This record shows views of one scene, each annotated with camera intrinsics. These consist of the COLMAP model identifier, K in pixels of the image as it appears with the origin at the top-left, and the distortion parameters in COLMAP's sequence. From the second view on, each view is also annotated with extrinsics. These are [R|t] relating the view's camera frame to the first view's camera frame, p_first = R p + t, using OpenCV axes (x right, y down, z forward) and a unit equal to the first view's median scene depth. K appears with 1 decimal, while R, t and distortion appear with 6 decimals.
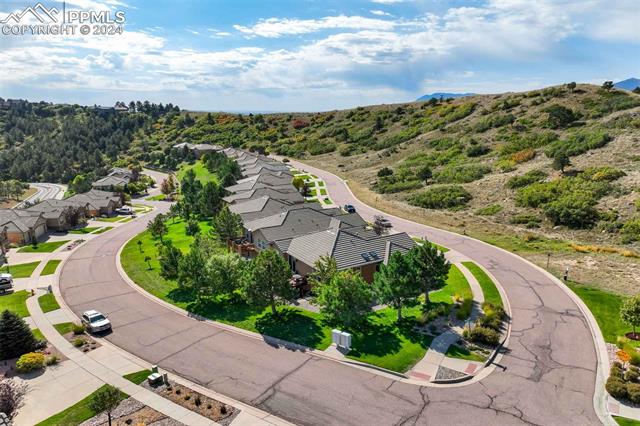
lens RADIAL K [[457.2, 0, 320.0], [0, 457.2, 213.0], [0, 0, 1]] dist [0.004068, 0.005325]
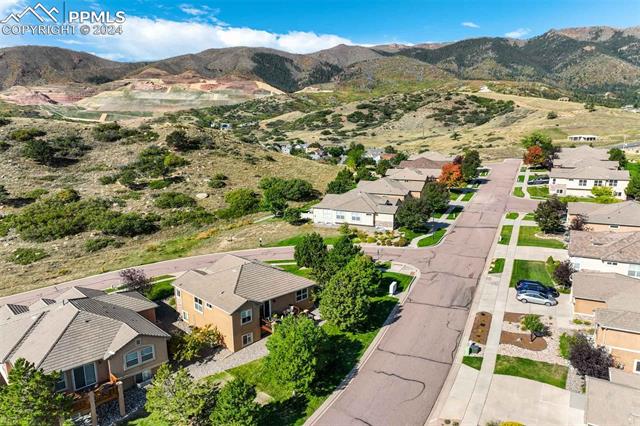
lens RADIAL K [[457.2, 0, 320.0], [0, 457.2, 213.0], [0, 0, 1]] dist [0.004068, 0.005325]
pose [[-0.209415, -0.187553, 0.959672, -0.309782], [0.215420, 0.948471, 0.232372, -0.089127], [-0.953803, 0.255394, -0.158221, 0.323477]]
